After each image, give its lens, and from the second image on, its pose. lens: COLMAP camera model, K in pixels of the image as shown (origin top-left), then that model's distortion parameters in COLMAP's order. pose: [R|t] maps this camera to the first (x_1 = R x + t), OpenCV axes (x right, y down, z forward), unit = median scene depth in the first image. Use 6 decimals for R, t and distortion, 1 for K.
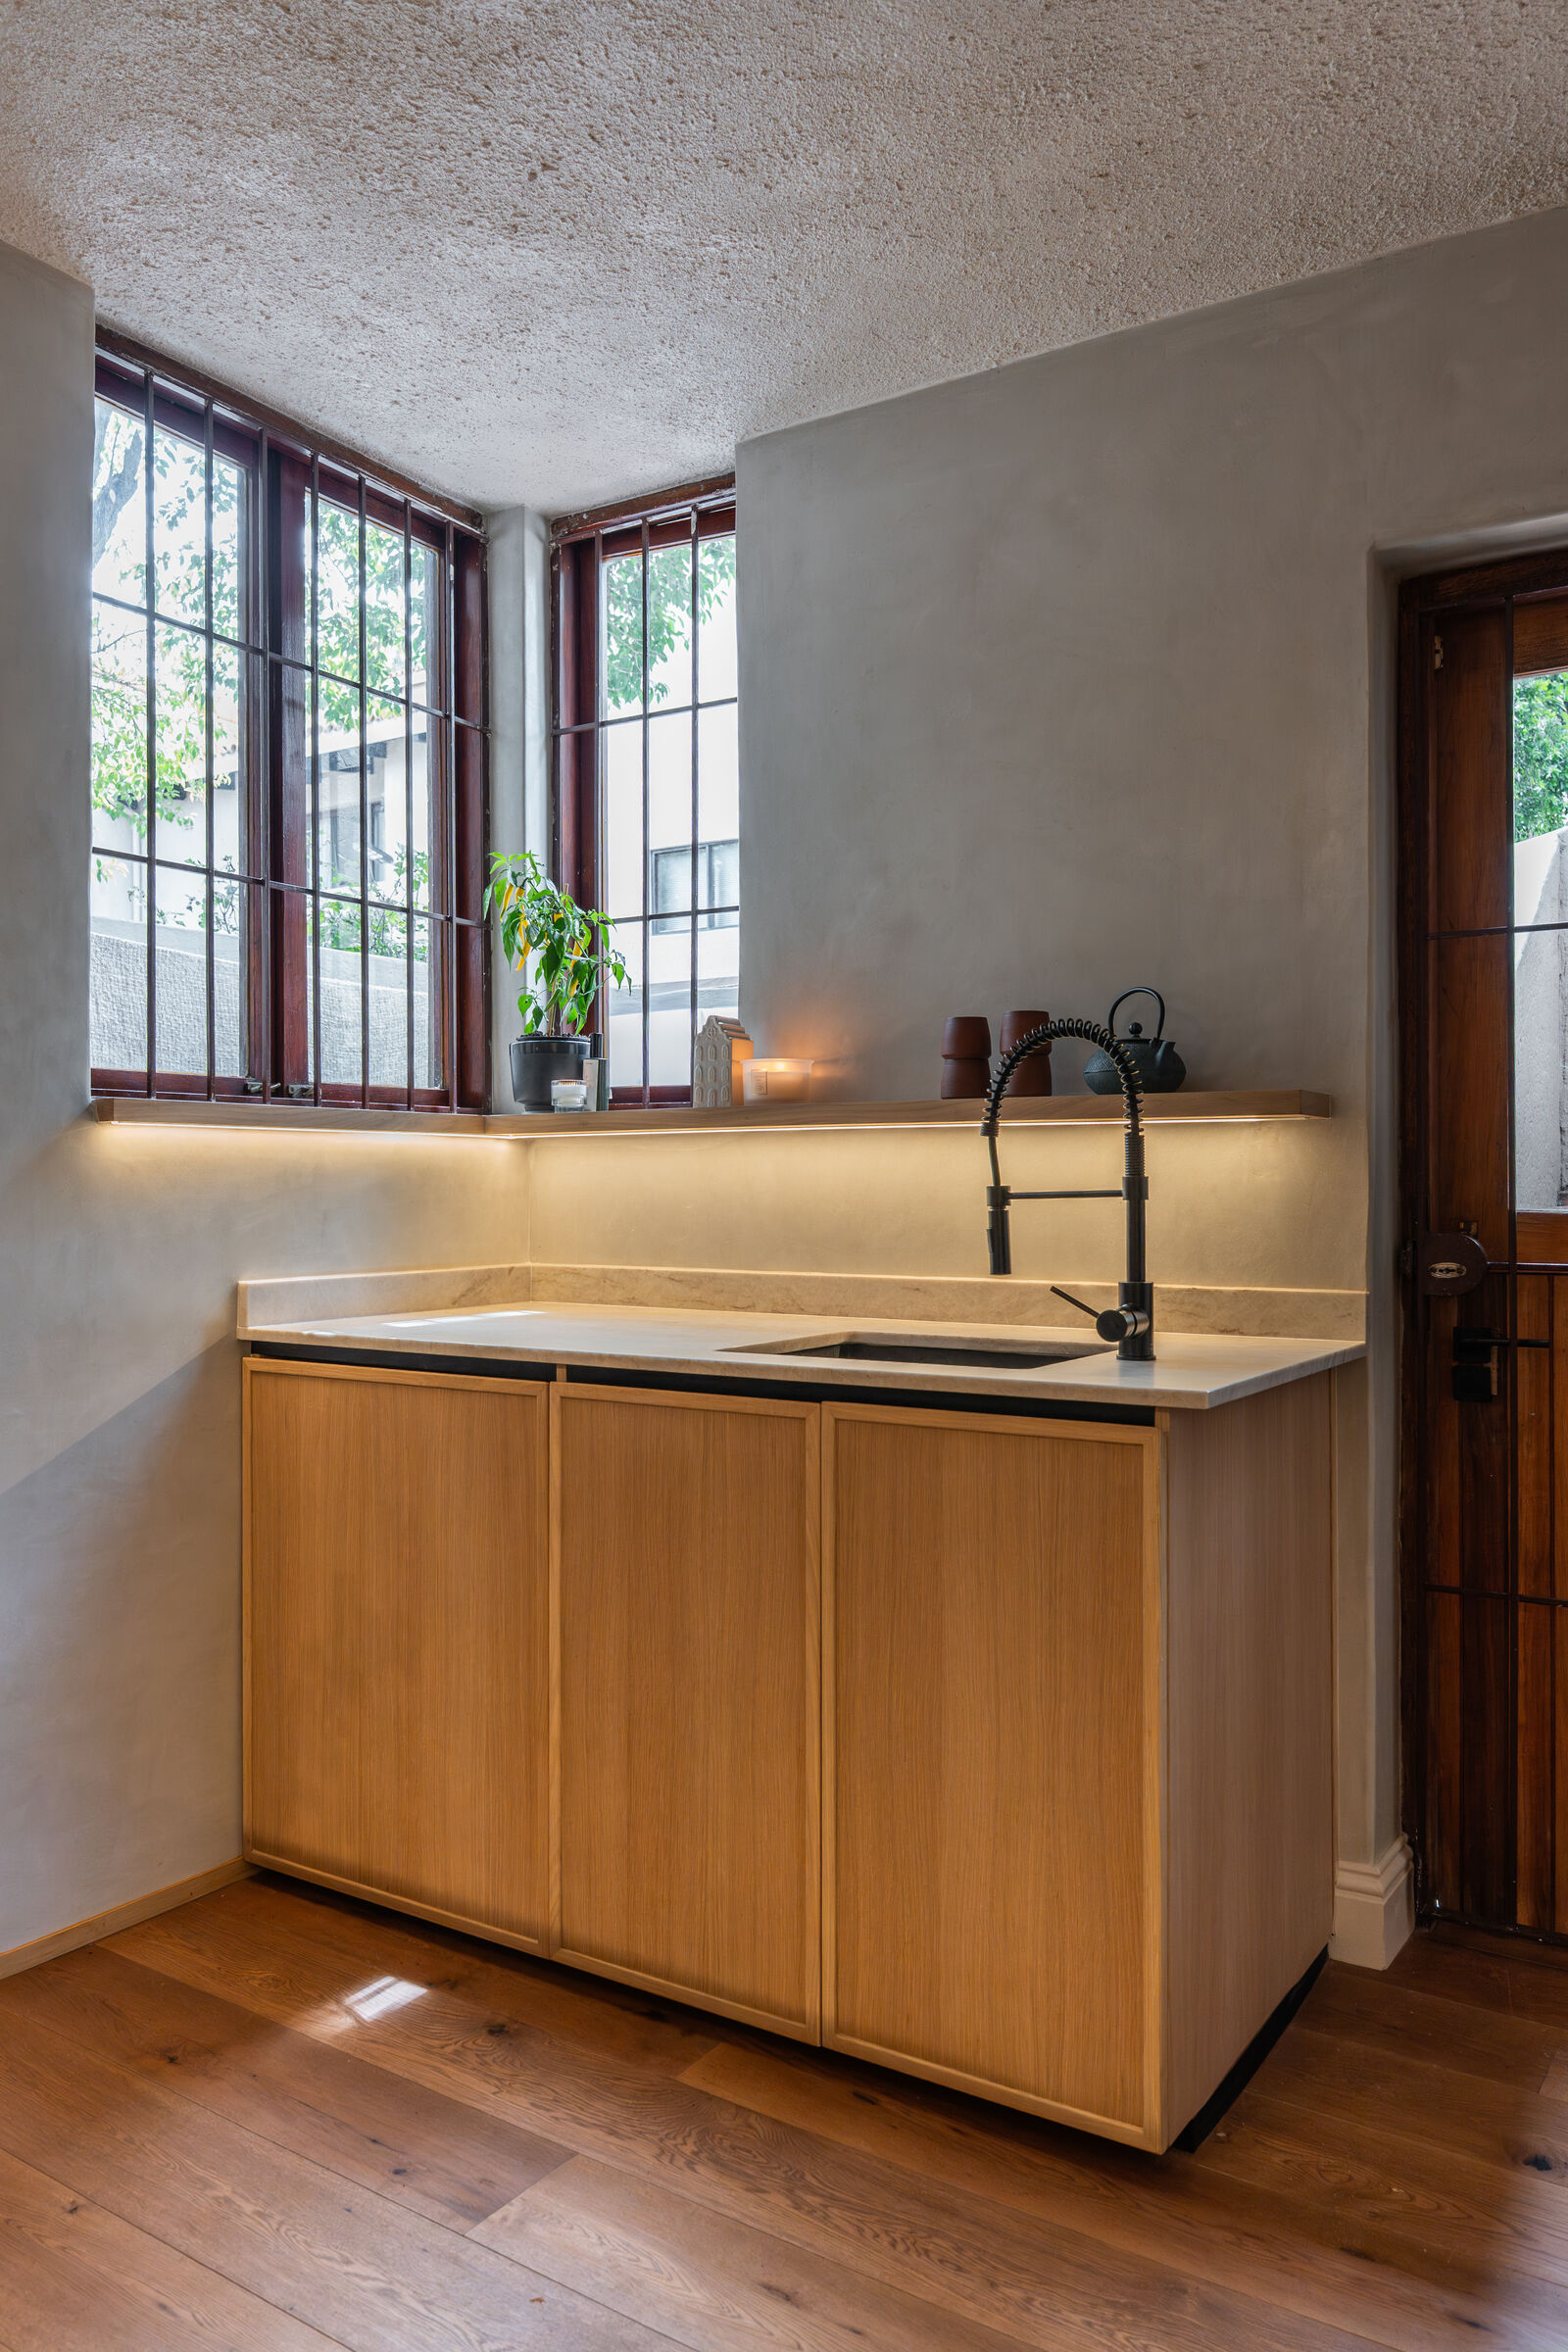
lens RADIAL K [[1631.2, 0, 797.0], [0, 1631.2, 1136.2], [0, 0, 1]] dist [-0.010422, -0.007053]
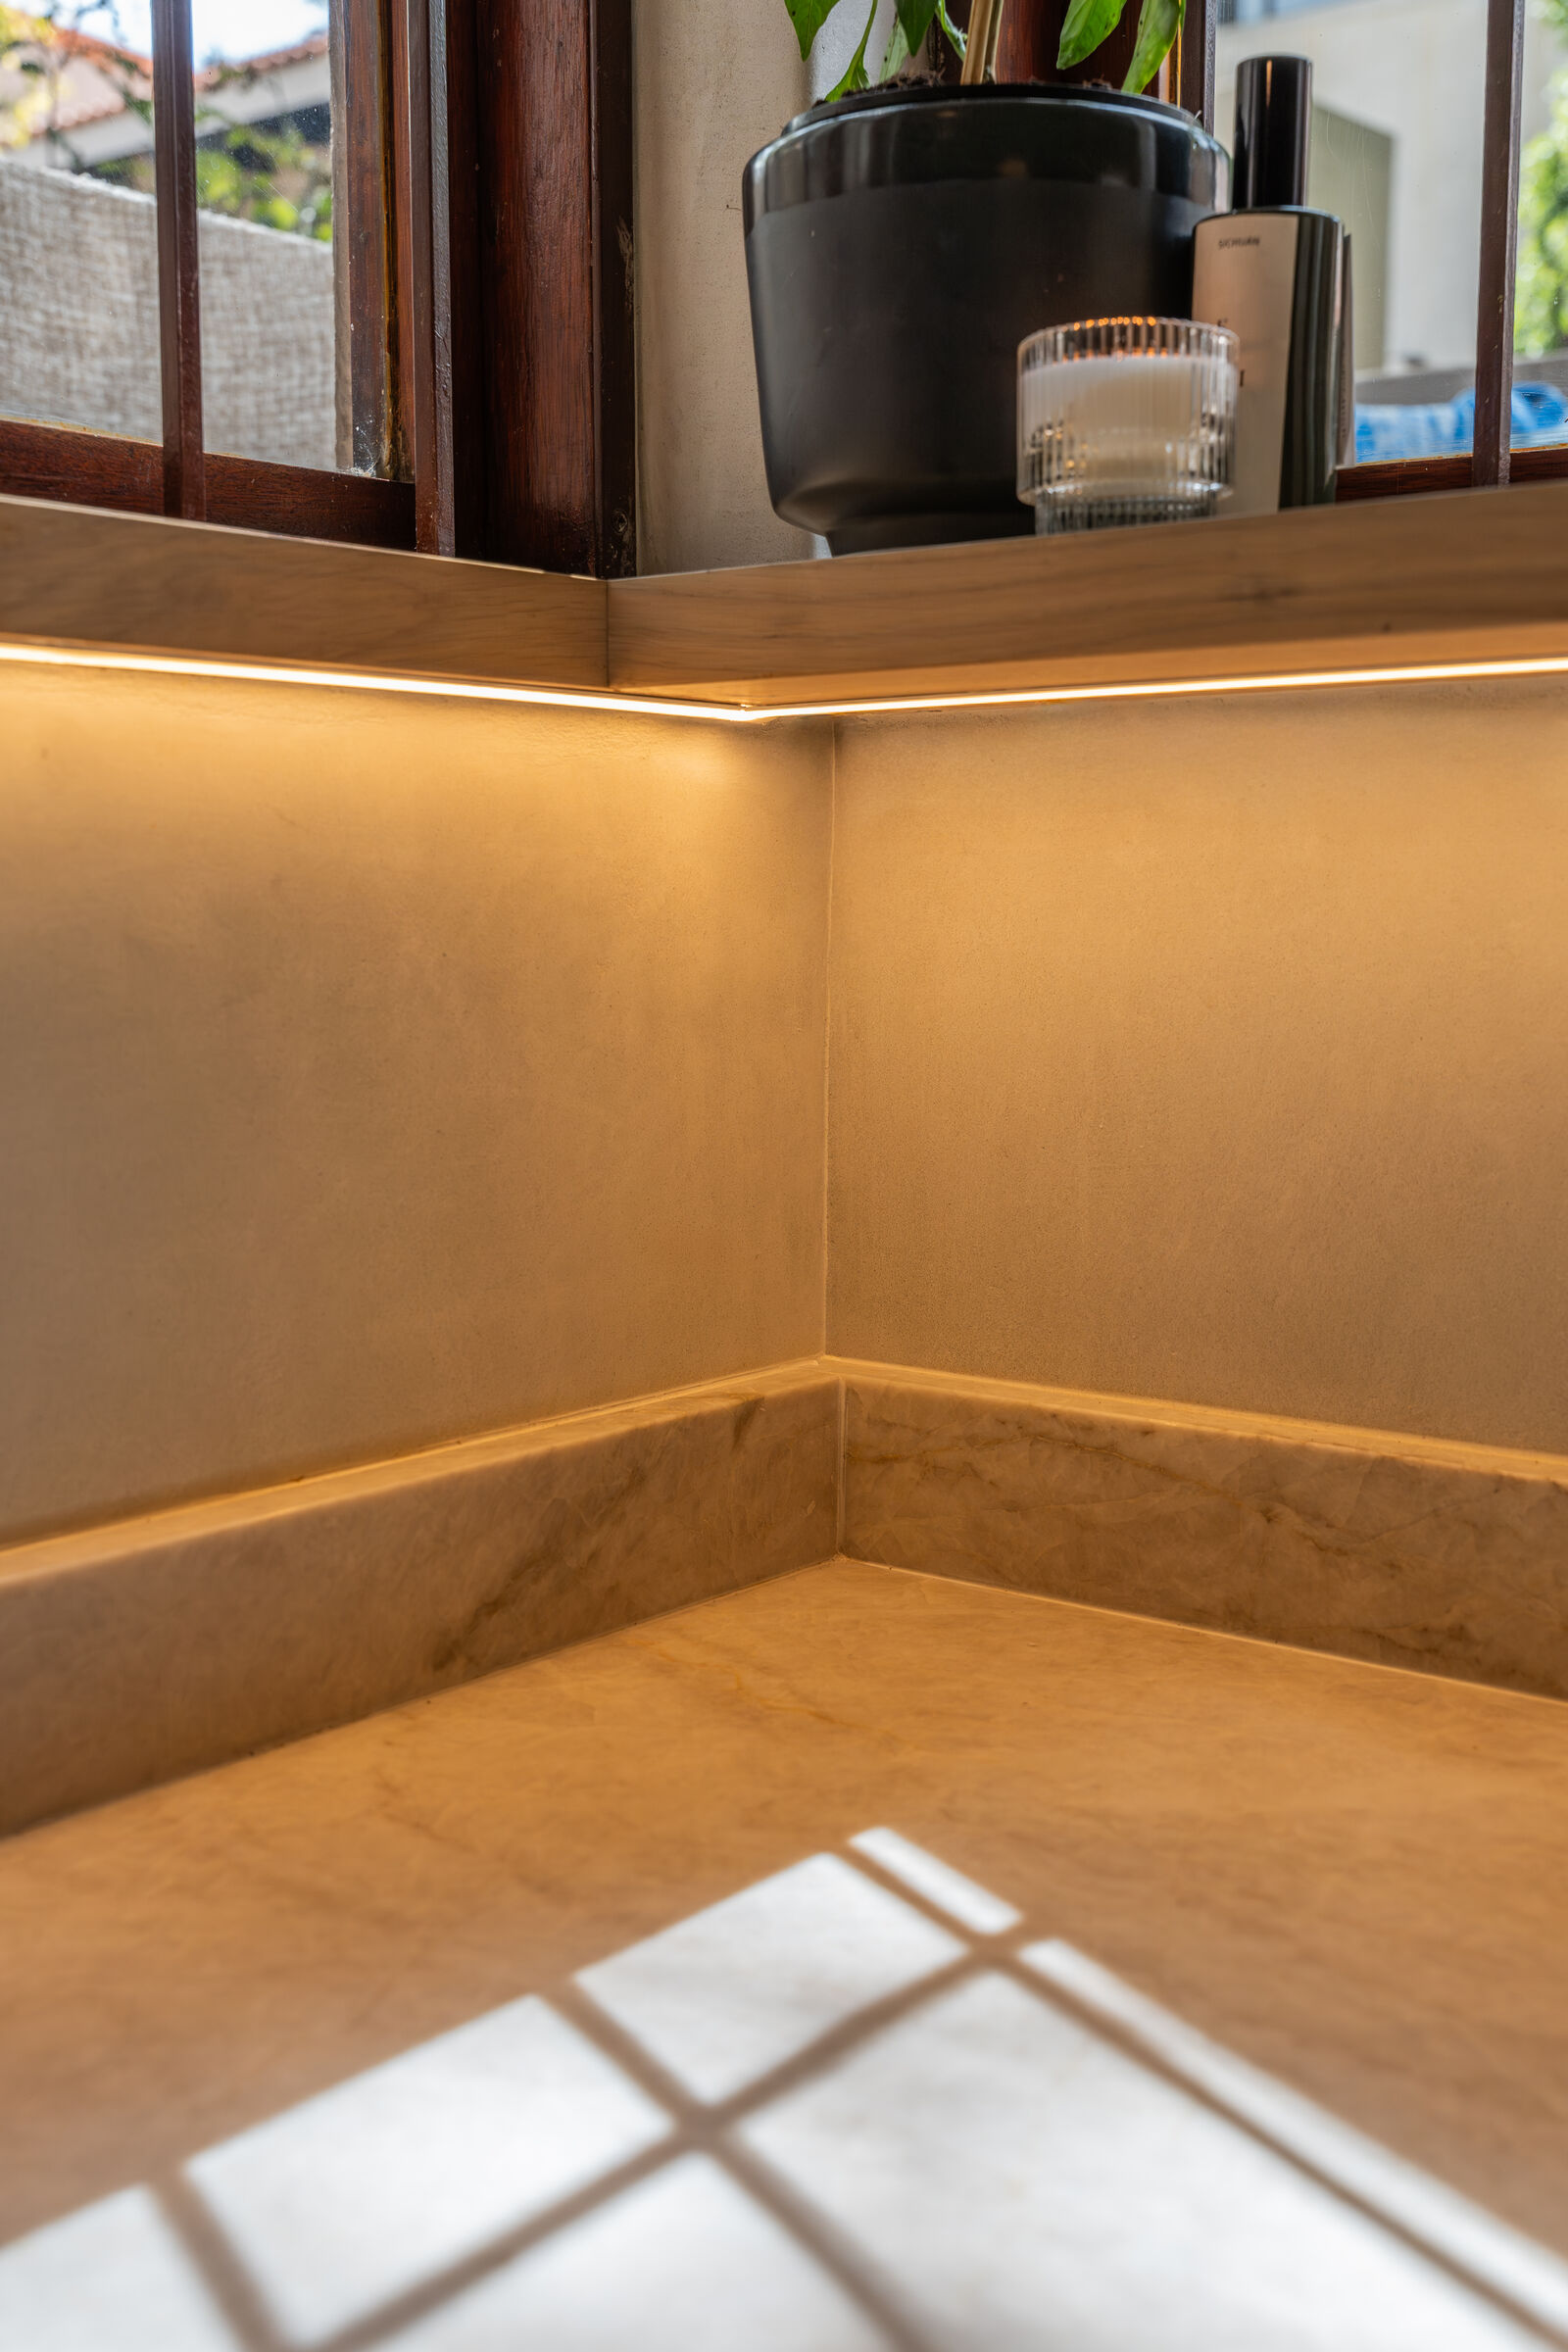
lens RADIAL K [[2563.0, 0, 783.9], [0, 2563.0, 1217.3], [0, 0, 1]] dist [0.002315, -0.024090]
pose [[0.995403, 0.021176, -0.093406, -0.144257], [-0.007730, 0.989832, 0.142028, 0.016870], [0.095464, -0.140653, 0.985446, 0.713396]]
